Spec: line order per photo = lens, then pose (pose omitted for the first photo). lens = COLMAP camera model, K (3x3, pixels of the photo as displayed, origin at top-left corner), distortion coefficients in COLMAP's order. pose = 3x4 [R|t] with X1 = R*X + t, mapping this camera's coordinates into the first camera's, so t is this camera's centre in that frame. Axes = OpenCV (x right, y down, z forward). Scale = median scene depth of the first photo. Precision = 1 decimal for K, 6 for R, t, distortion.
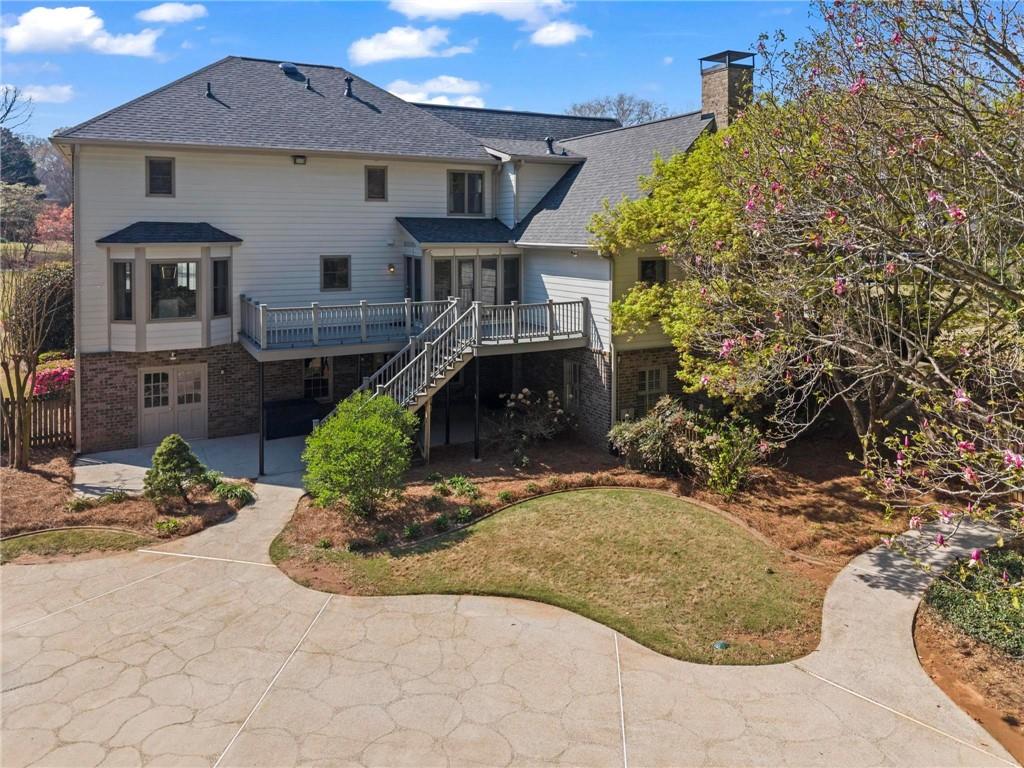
lens RADIAL K [[689.0, 0, 512.0], [0, 689.0, 384.0], [0, 0, 1]] dist [0.030663, -0.030654]
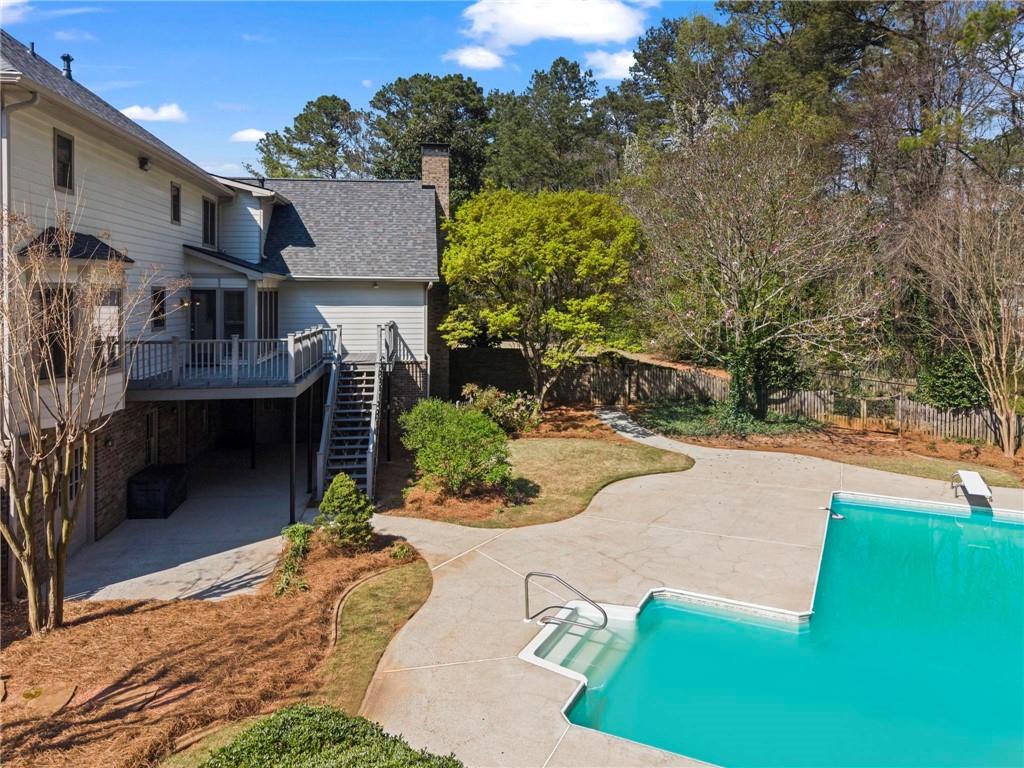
lens RADIAL K [[689.0, 0, 512.0], [0, 689.0, 384.0], [0, 0, 1]] dist [0.030663, -0.030654]
pose [[0.281066, -0.125458, 0.951453, -1.014405], [0.202629, 0.976825, 0.068946, -0.057078], [-0.938053, 0.173414, 0.299974, 0.452038]]
